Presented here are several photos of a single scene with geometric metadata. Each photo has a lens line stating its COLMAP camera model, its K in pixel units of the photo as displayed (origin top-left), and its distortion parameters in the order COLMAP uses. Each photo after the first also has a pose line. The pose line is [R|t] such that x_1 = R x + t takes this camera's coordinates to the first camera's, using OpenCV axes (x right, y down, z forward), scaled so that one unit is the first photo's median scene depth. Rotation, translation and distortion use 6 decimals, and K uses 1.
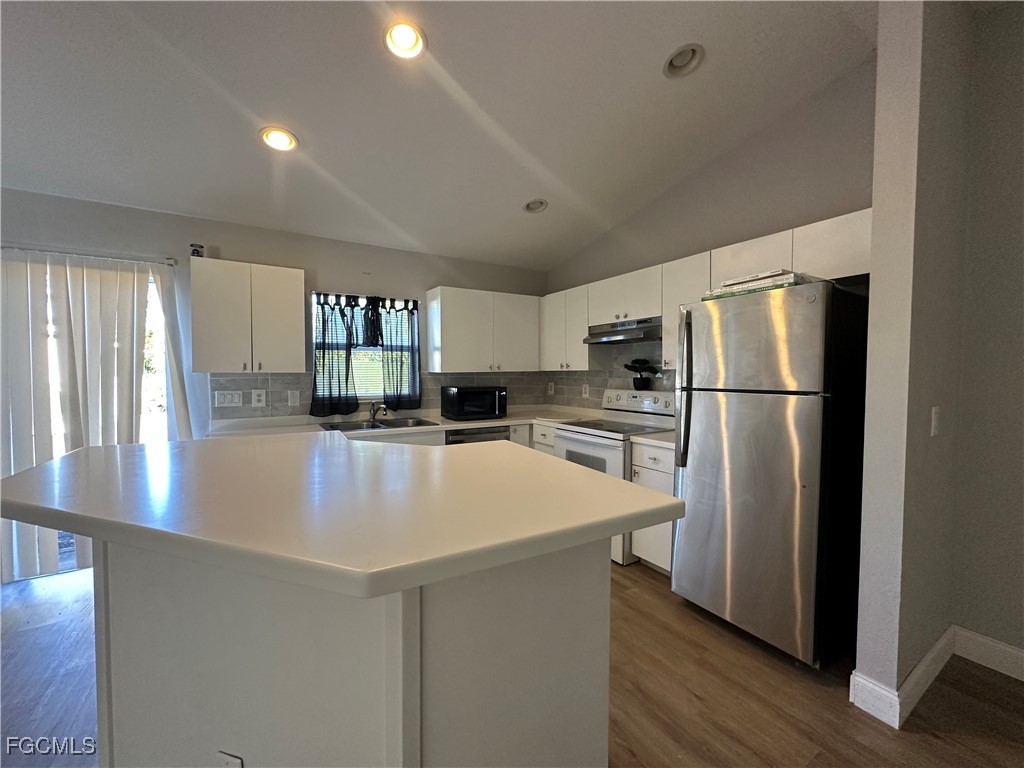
lens RADIAL K [[410.5, 0, 509.3], [0, 410.5, 384.3], [0, 0, 1]] dist [-0.003155, 0.000093]
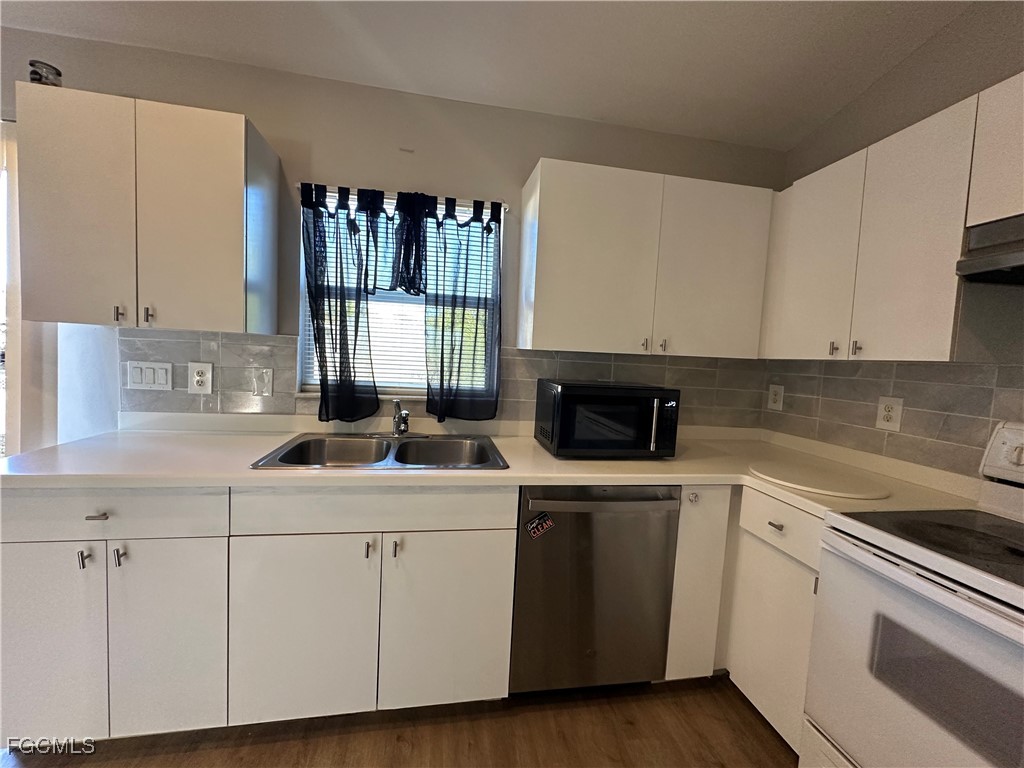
lens RADIAL K [[410.5, 0, 507.3], [0, 410.5, 383.2], [0, 0, 1]] dist [-0.003155, 0.000093]
pose [[0.926900, 0.072734, -0.368193, -0.017216], [-0.063178, 0.997280, 0.037957, -0.006239], [0.369952, -0.011921, 0.928974, 0.550976]]
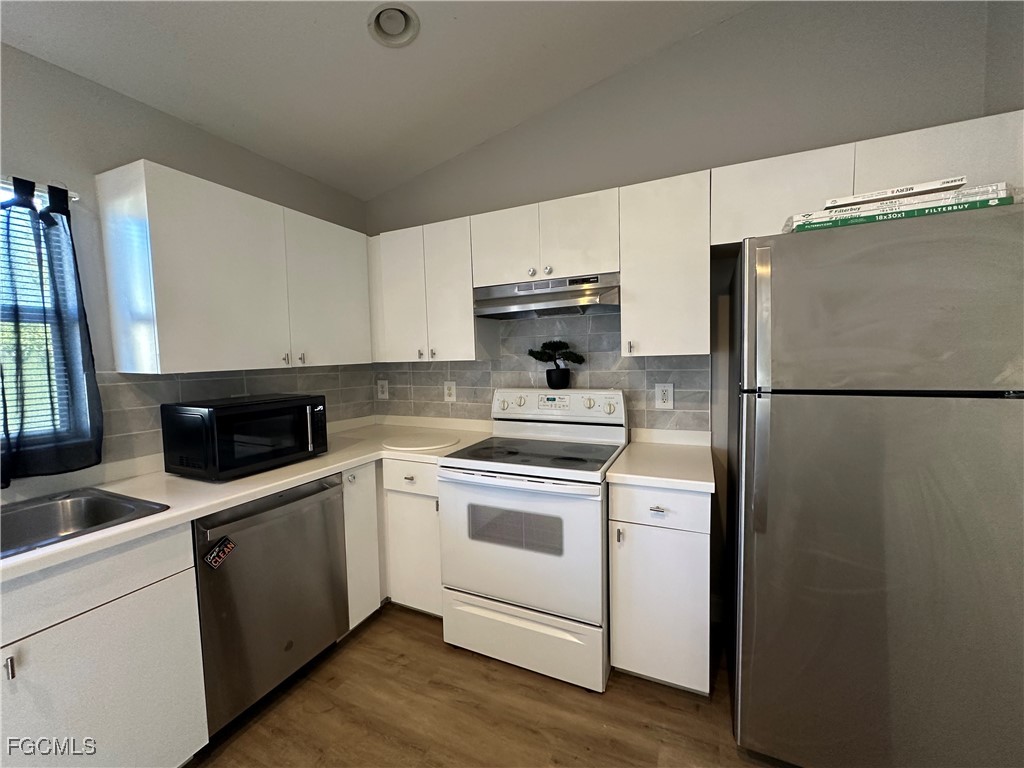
lens RADIAL K [[410.5, 0, 515.2], [0, 410.5, 384.9], [0, 0, 1]] dist [-0.003155, 0.000093]
pose [[0.832675, -0.055975, 0.550926, -0.095854], [0.038275, 0.998316, 0.043582, -0.021489], [-0.552438, -0.015203, 0.833416, 0.451929]]
